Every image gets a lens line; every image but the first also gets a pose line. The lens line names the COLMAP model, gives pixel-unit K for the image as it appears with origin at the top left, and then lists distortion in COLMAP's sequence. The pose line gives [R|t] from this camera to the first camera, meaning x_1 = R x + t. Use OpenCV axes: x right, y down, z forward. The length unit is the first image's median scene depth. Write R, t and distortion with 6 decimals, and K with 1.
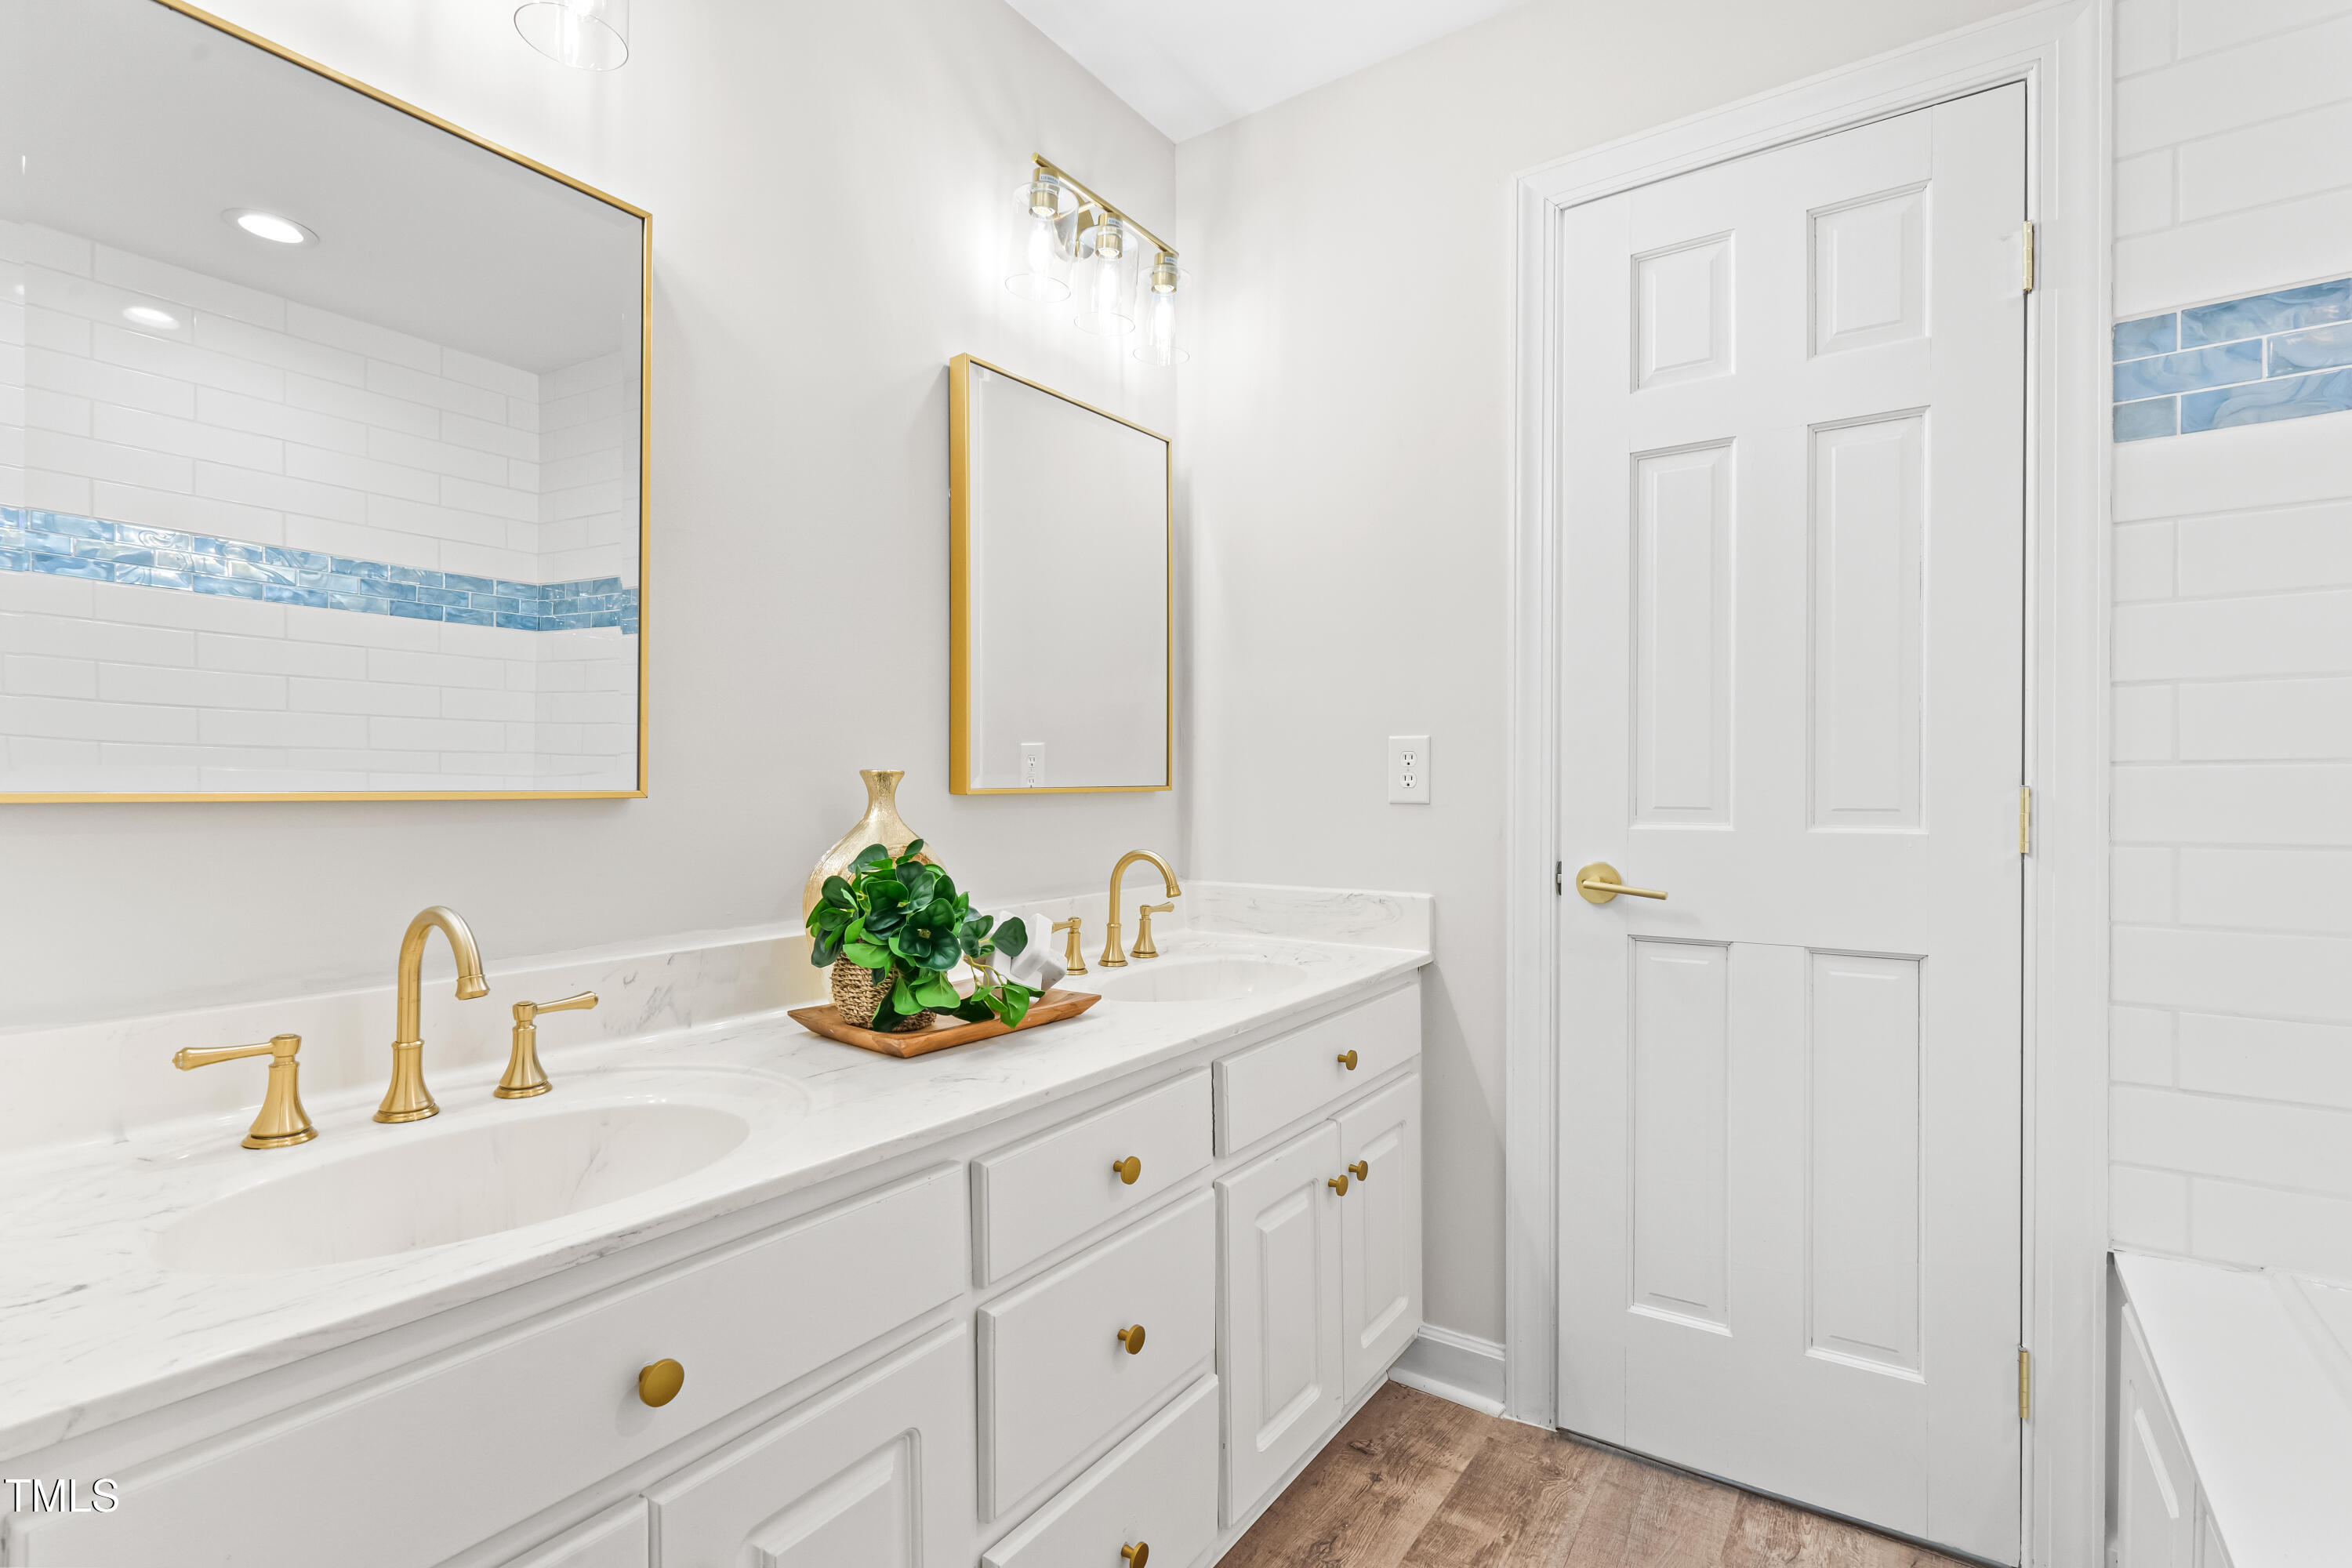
lens RADIAL K [[1088.9, 0, 1181.6], [0, 1088.9, 787.9], [0, 0, 1]] dist [-0.007665, 0.004193]
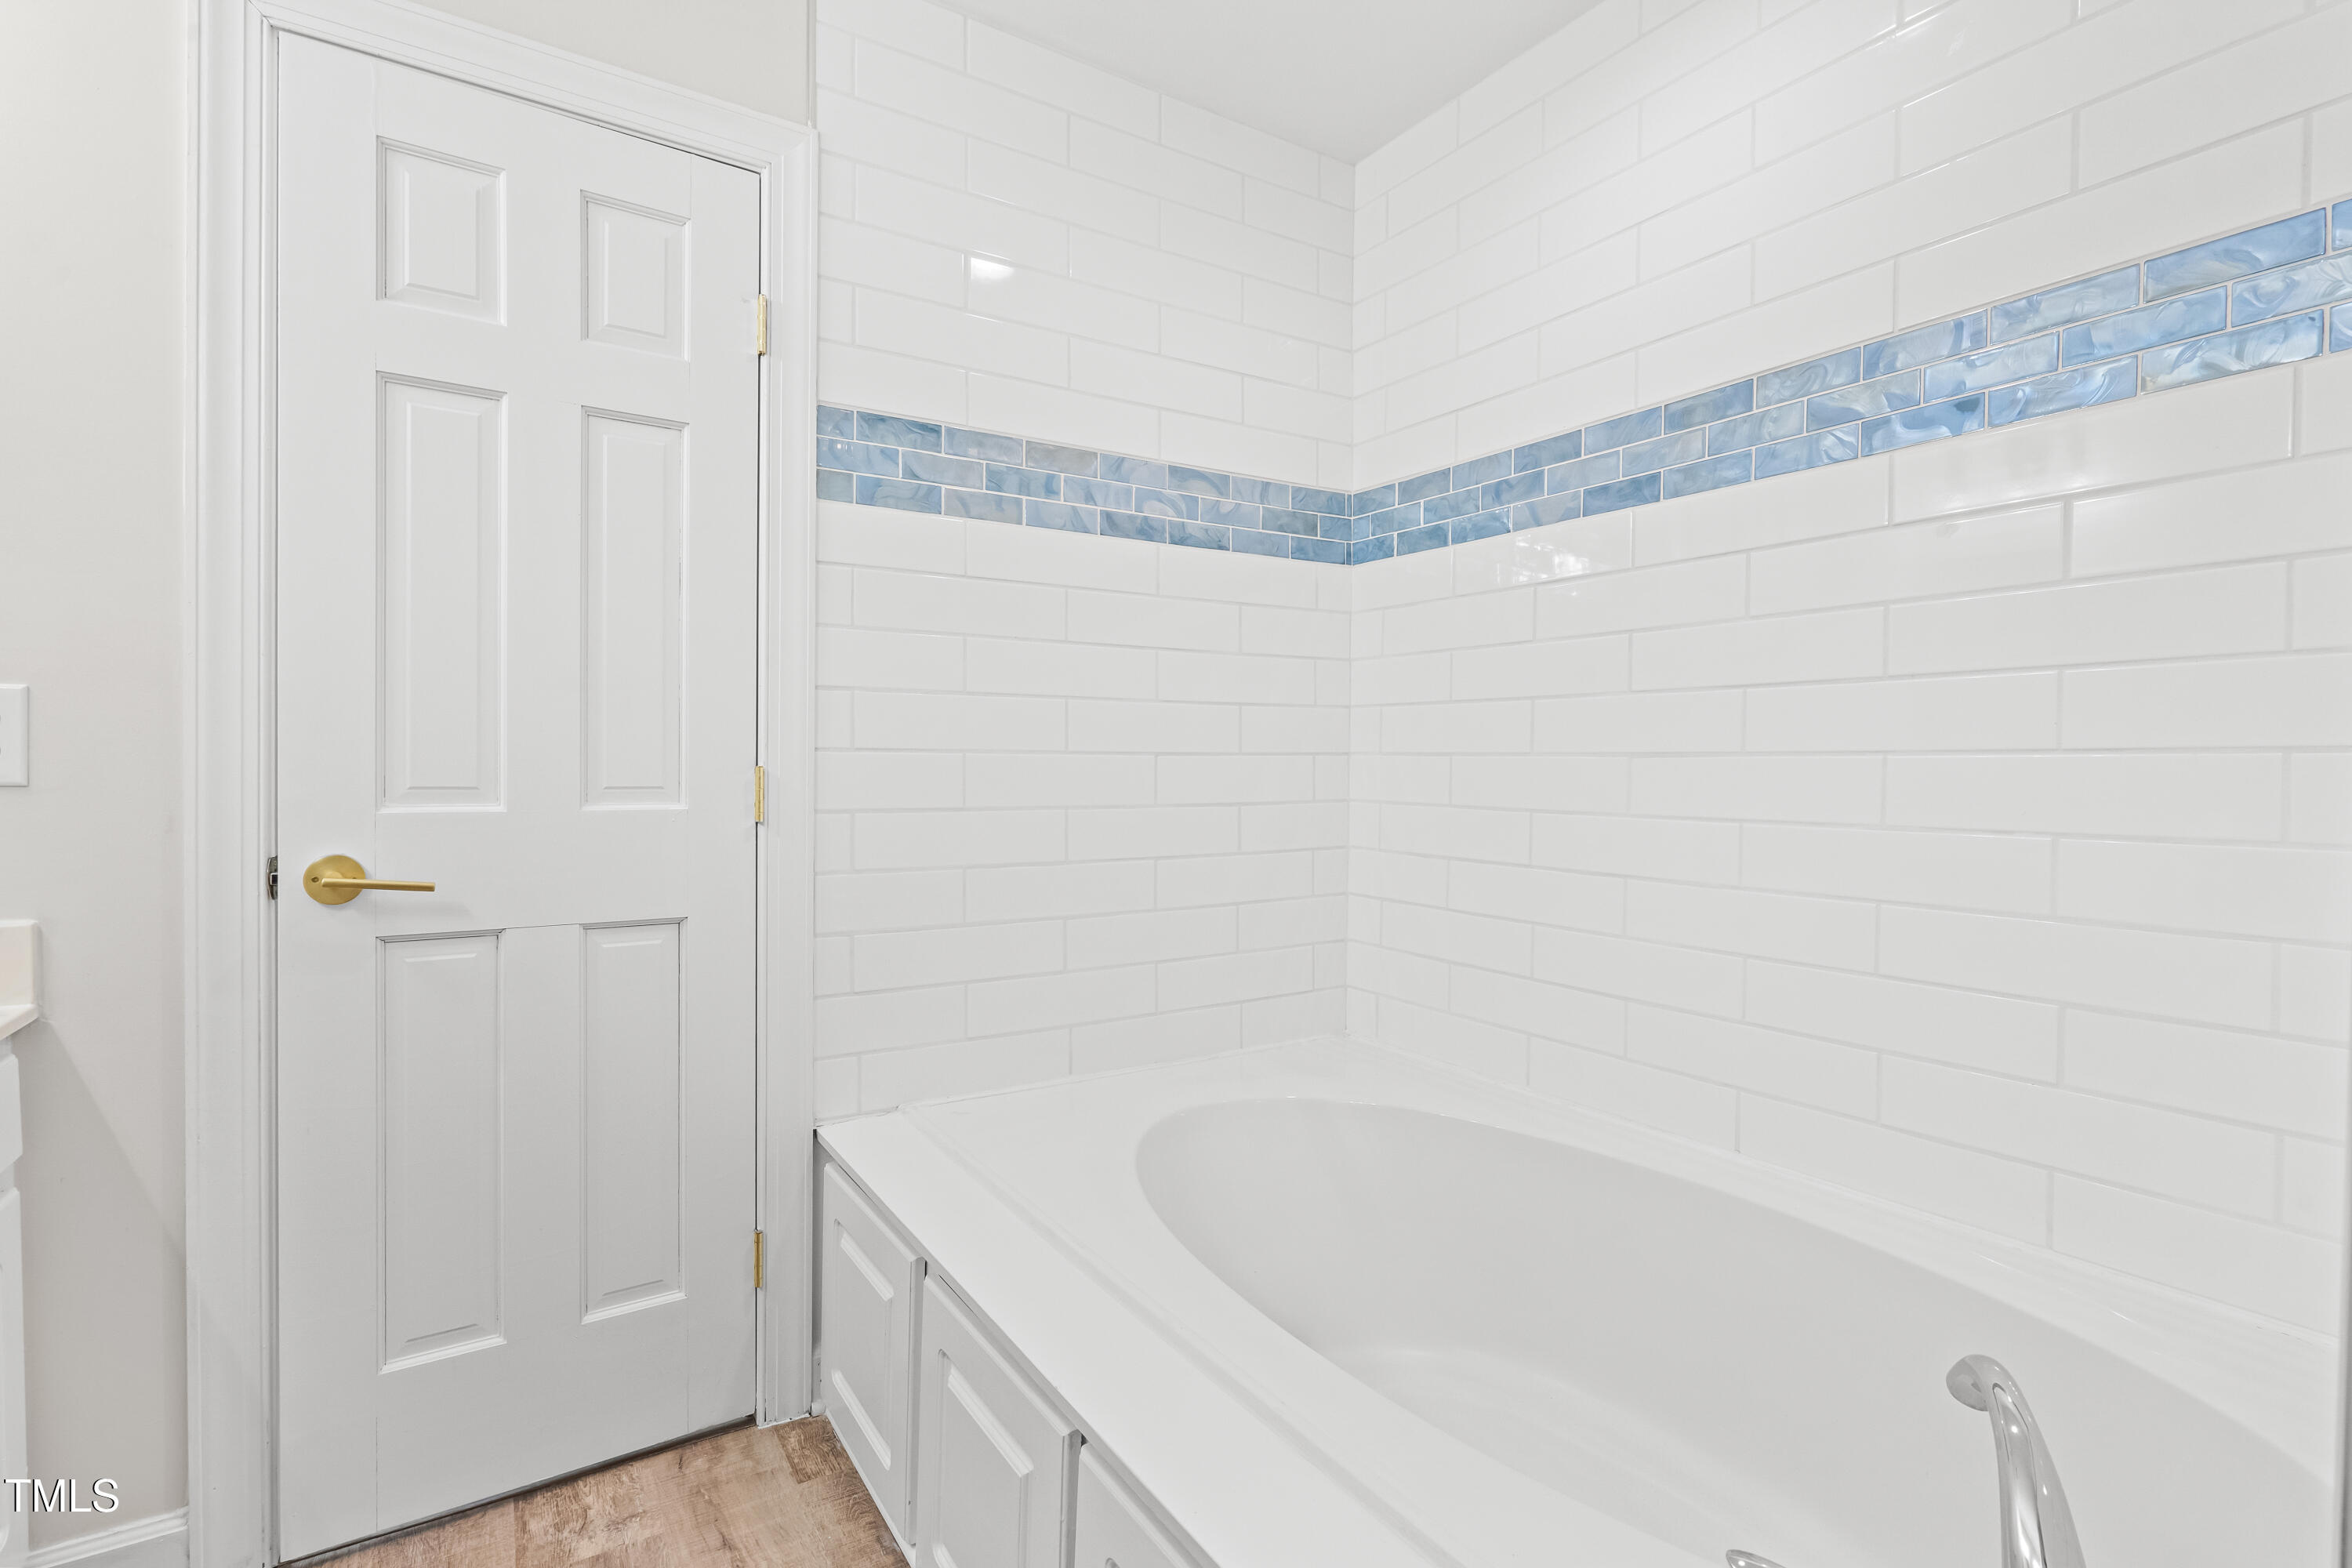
lens RADIAL K [[1088.9, 0, 1184.8], [0, 1088.9, 790.8], [0, 0, 1]] dist [-0.007665, 0.004193]
pose [[0.379428, -0.013420, 0.925124, -0.147279], [-0.006504, 0.999831, 0.017171, 0.001580], [-0.925198, -0.012532, 0.379277, 0.098533]]
